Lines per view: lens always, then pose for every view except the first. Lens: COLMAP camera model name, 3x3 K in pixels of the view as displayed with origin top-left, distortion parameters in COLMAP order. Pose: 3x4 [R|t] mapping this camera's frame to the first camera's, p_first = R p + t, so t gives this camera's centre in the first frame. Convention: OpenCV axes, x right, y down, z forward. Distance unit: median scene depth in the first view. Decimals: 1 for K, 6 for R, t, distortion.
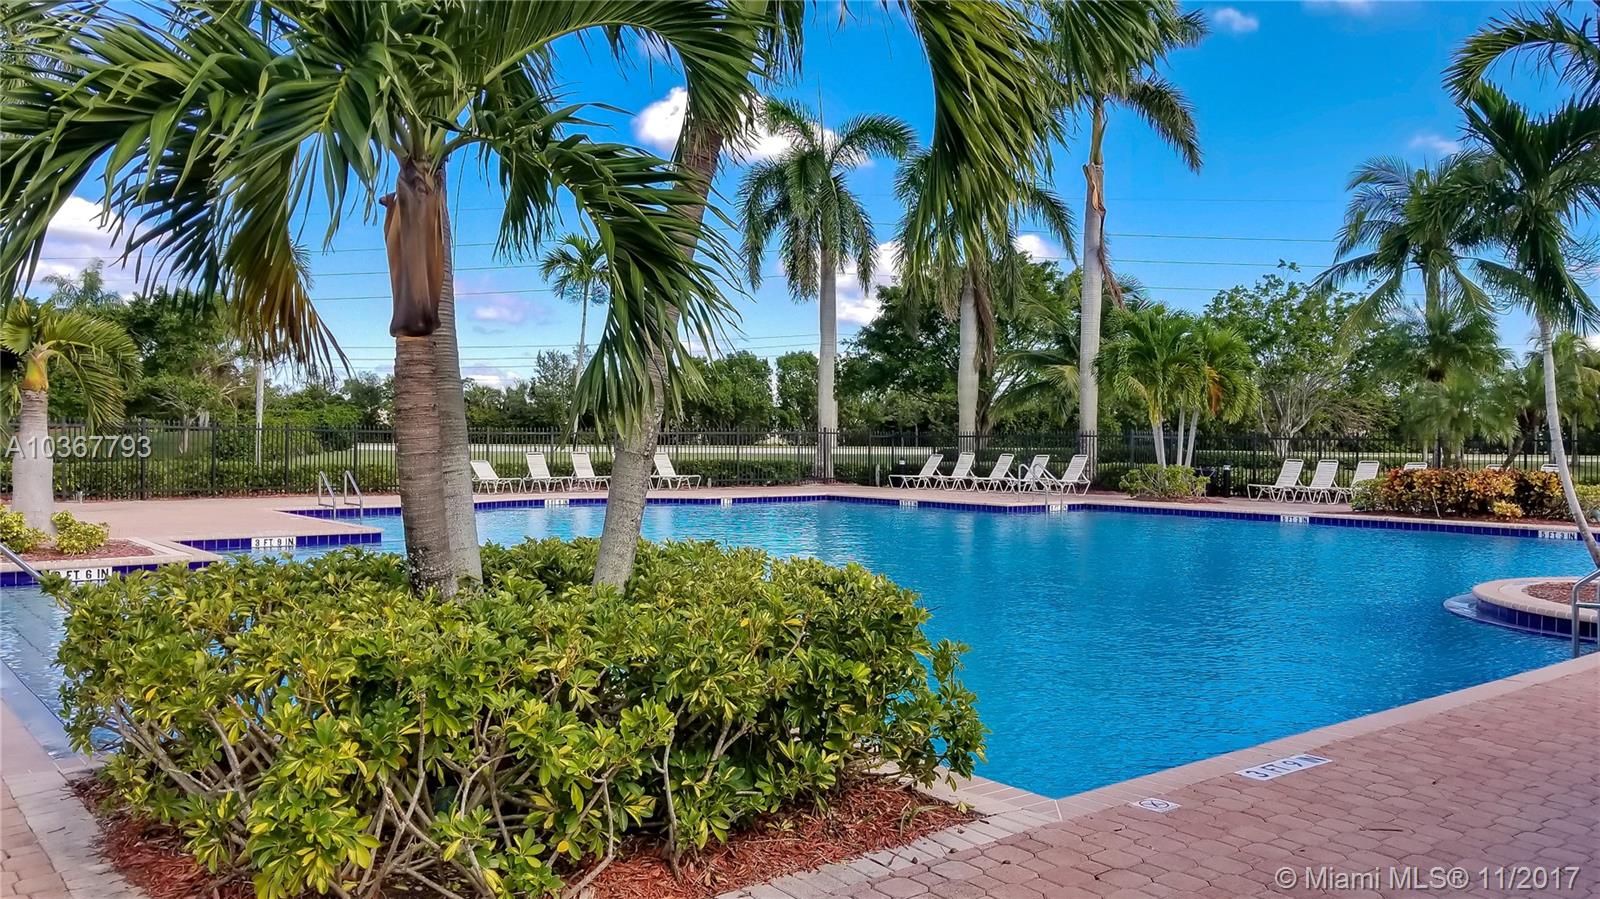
lens RADIAL K [[1473.8, 0, 774.8], [0, 1473.8, 449.4], [0, 0, 1]] dist [-0.033506, 0.004727]
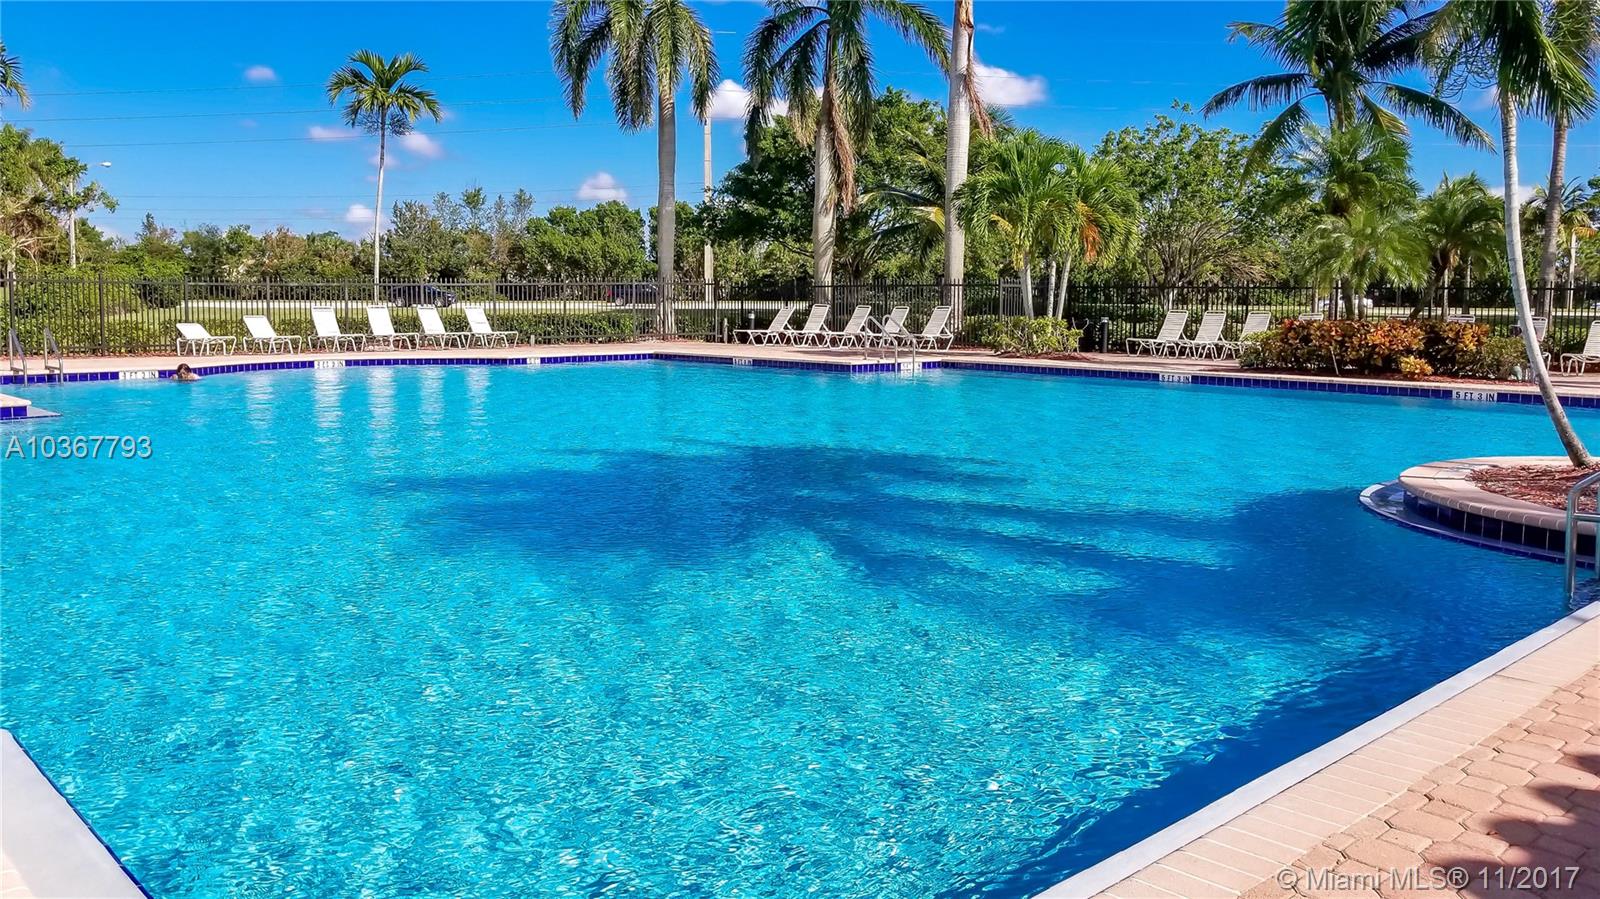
lens RADIAL K [[1473.8, 0, 774.8], [0, 1473.8, 449.4], [0, 0, 1]] dist [-0.033506, 0.004727]
pose [[0.997629, -0.010456, 0.068020, 0.046649], [0.003857, 0.995332, 0.096434, 0.003832], [-0.068711, -0.095943, 0.993012, 0.118677]]
